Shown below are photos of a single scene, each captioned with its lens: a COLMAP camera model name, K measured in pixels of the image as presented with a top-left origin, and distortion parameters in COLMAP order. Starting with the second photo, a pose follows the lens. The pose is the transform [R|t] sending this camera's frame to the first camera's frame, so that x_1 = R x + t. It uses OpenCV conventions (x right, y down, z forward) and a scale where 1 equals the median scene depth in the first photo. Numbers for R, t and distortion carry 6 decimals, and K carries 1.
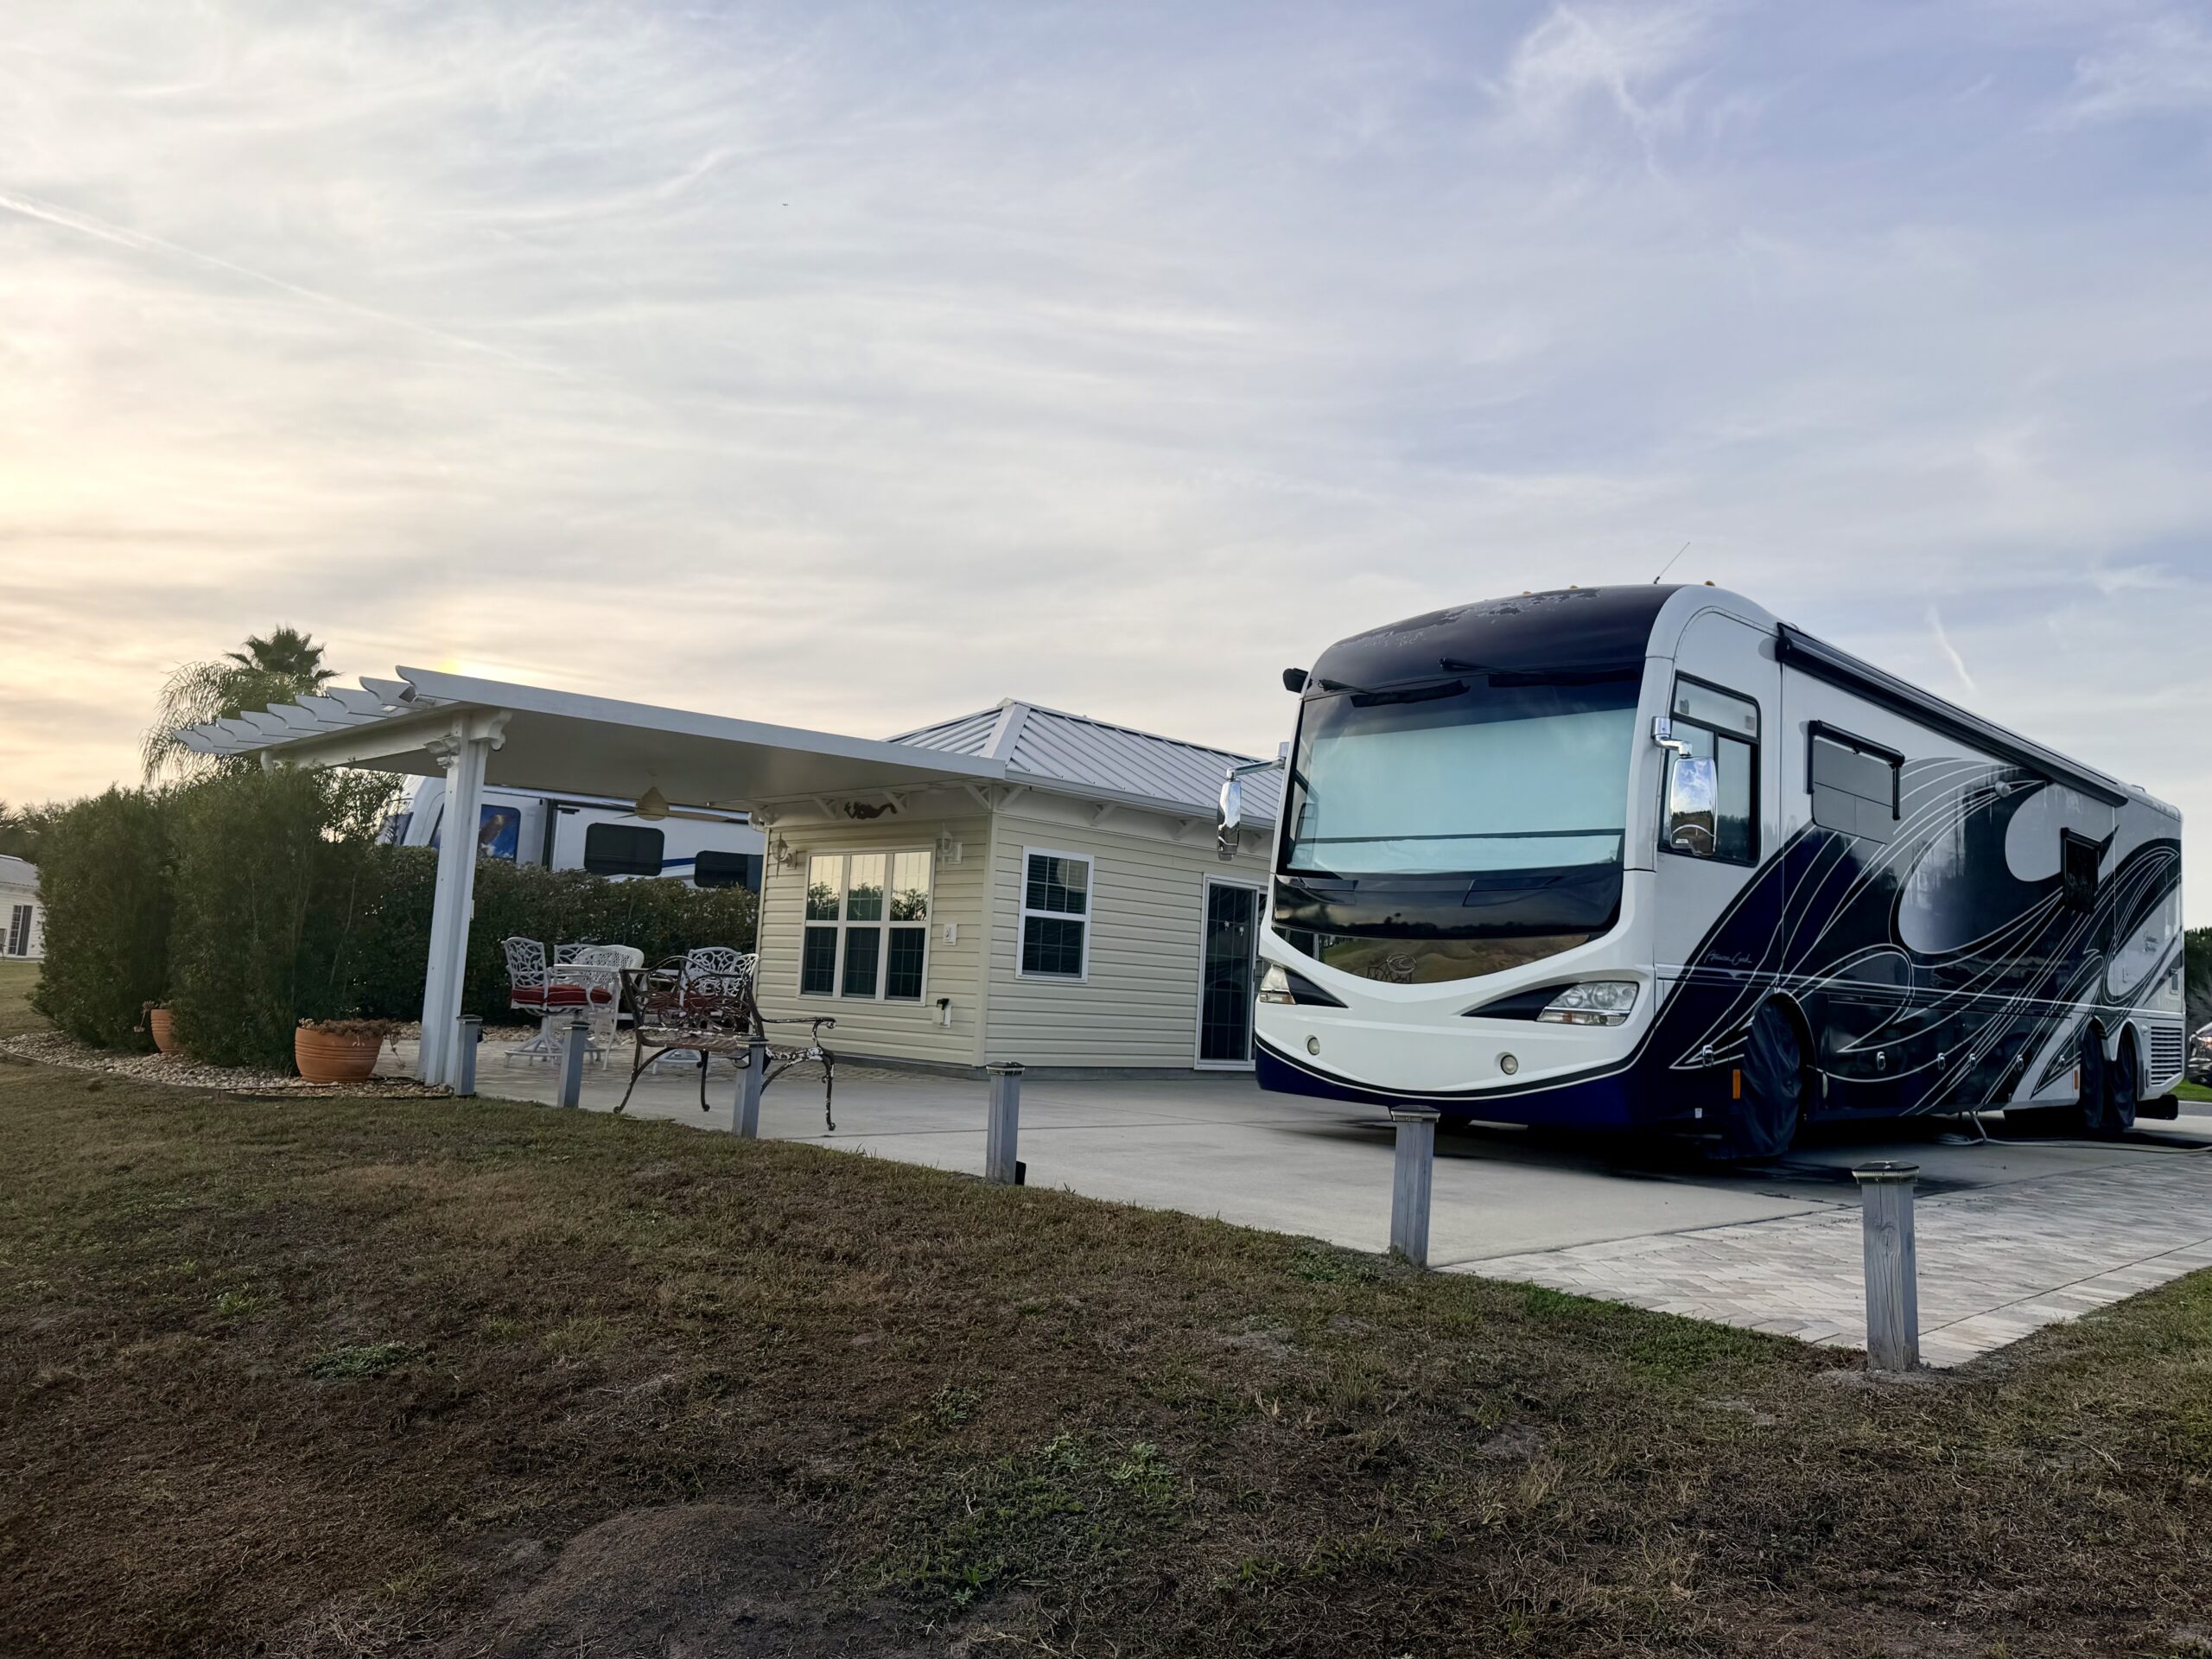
lens RADIAL K [[1554.5, 0, 1138.3], [0, 1554.5, 823.4], [0, 0, 1]] dist [-0.013355, -0.004340]
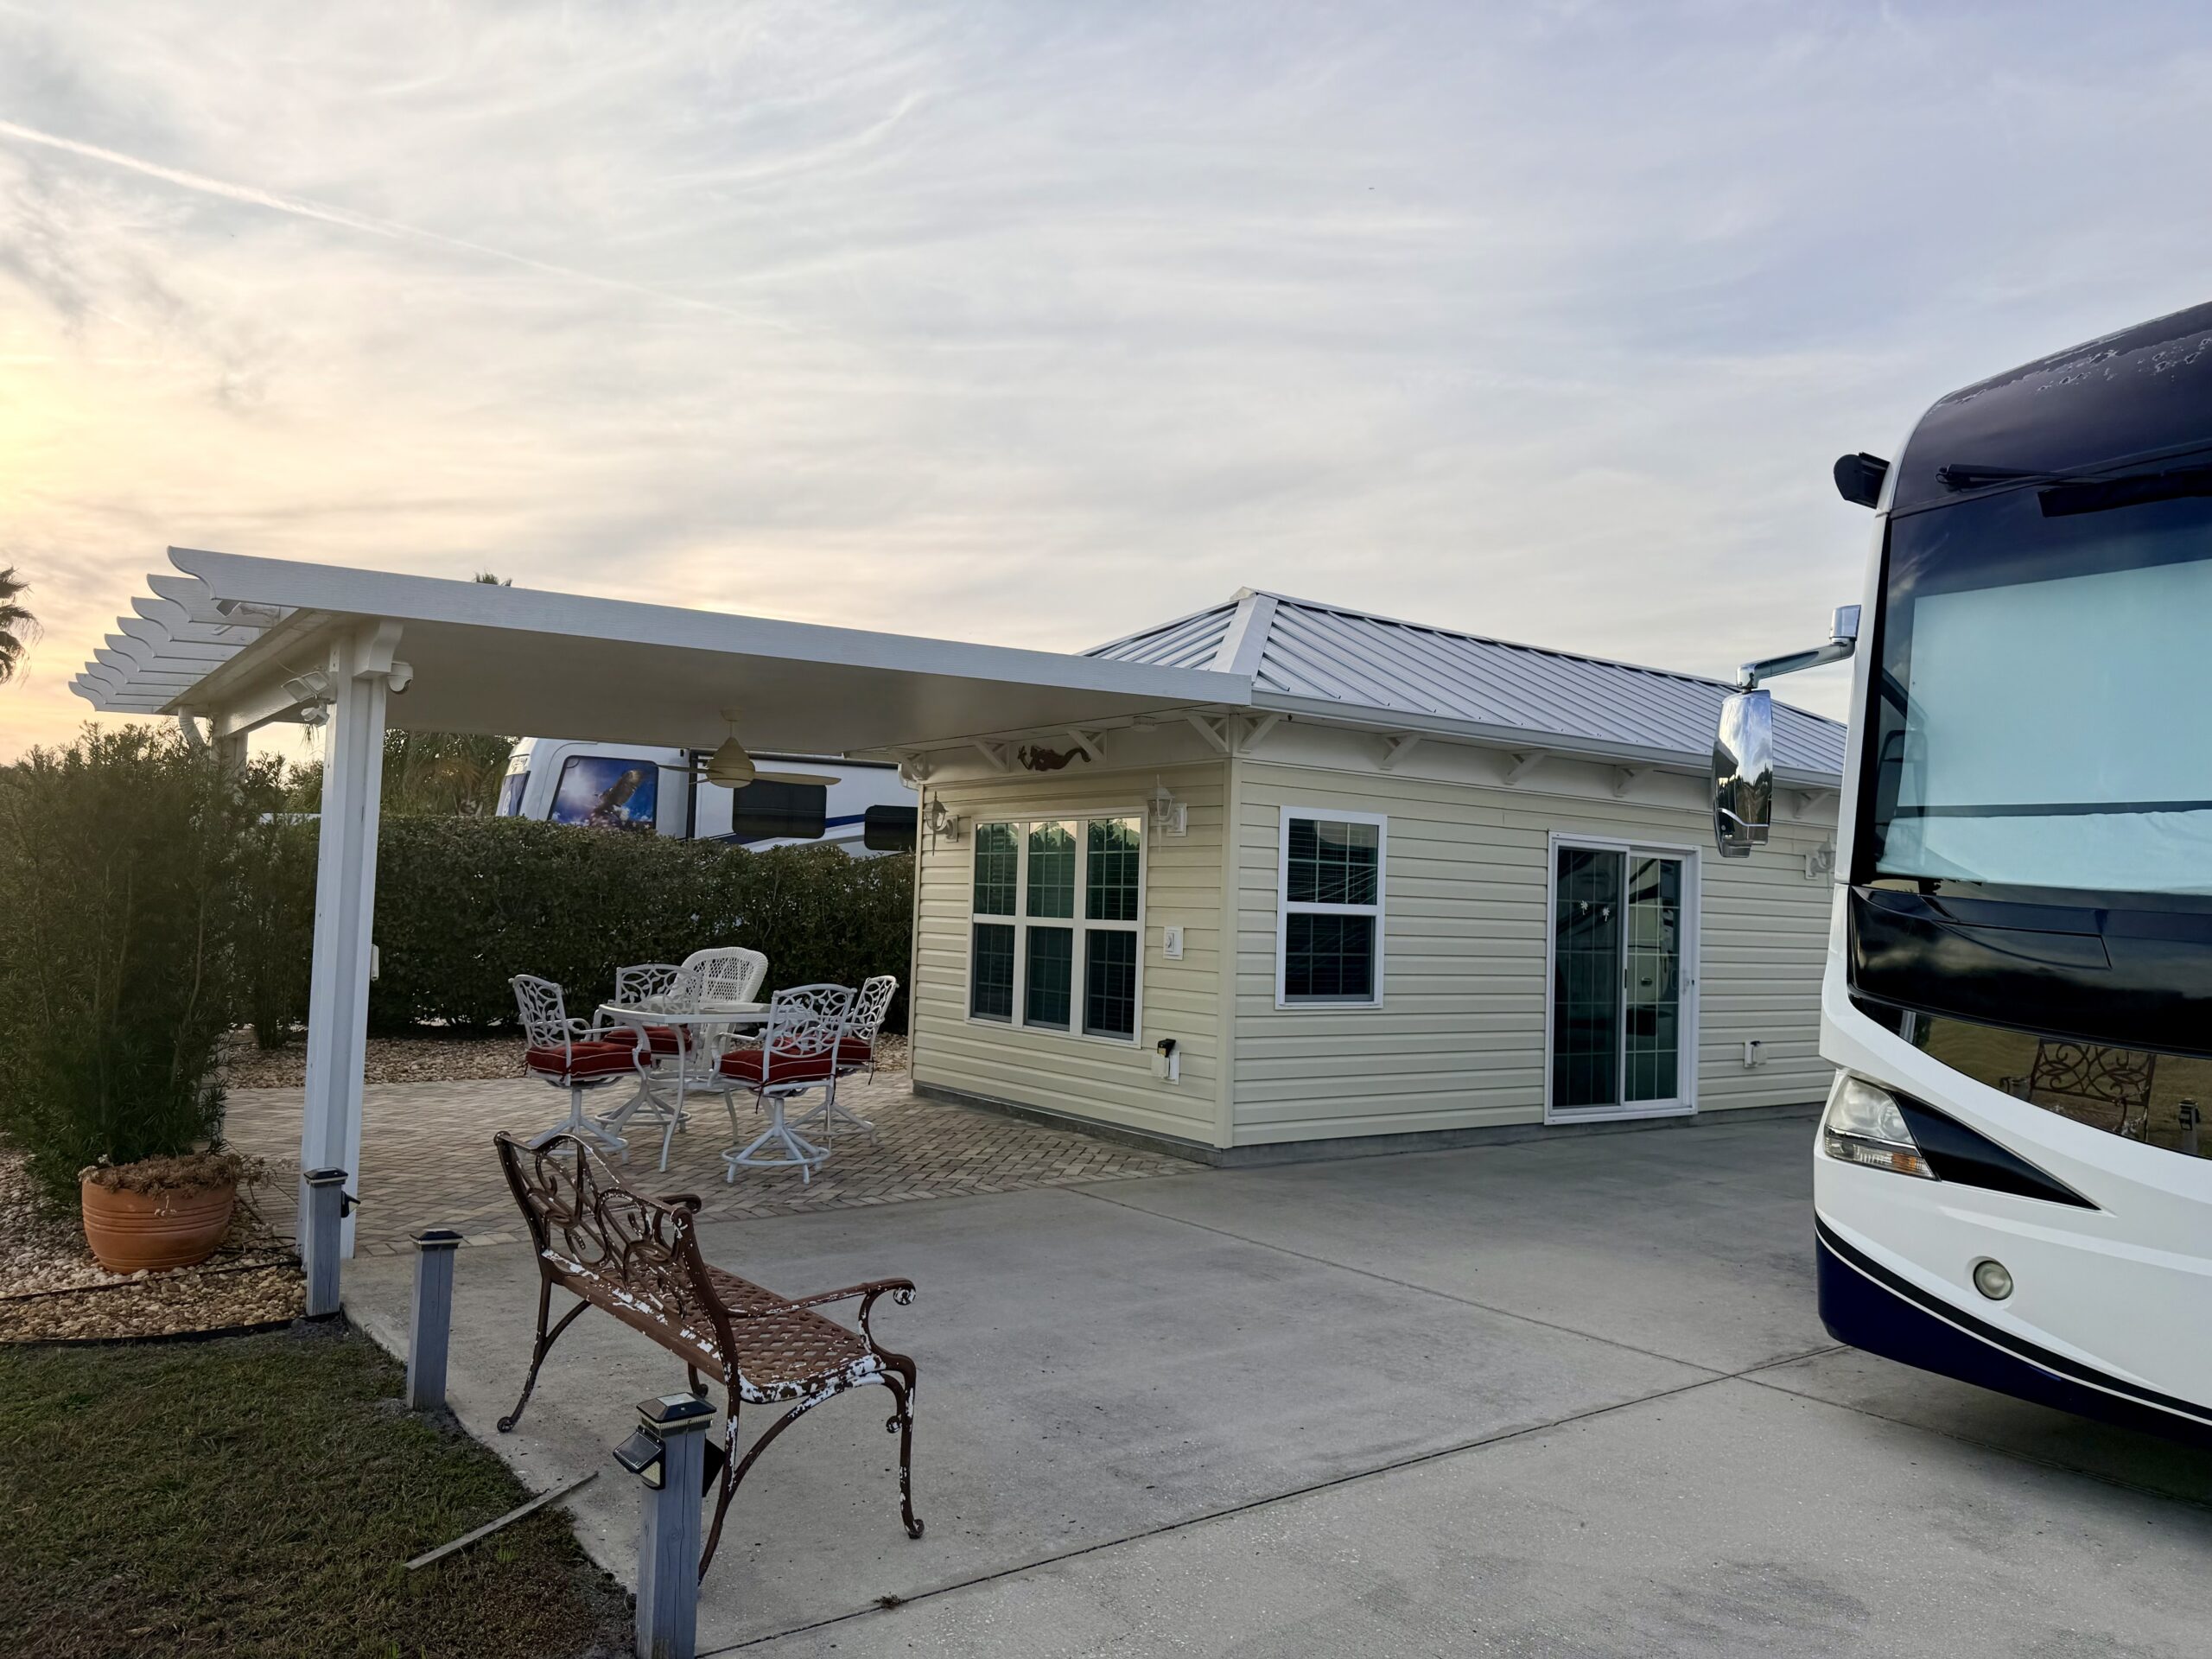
lens RADIAL K [[1554.5, 0, 1138.3], [0, 1554.5, 823.4], [0, 0, 1]] dist [-0.013355, -0.004340]
pose [[0.989549, -0.029581, -0.141127, -0.040342], [0.036551, 0.998223, 0.047056, -0.011071], [0.139485, -0.051723, 0.988872, 0.338605]]
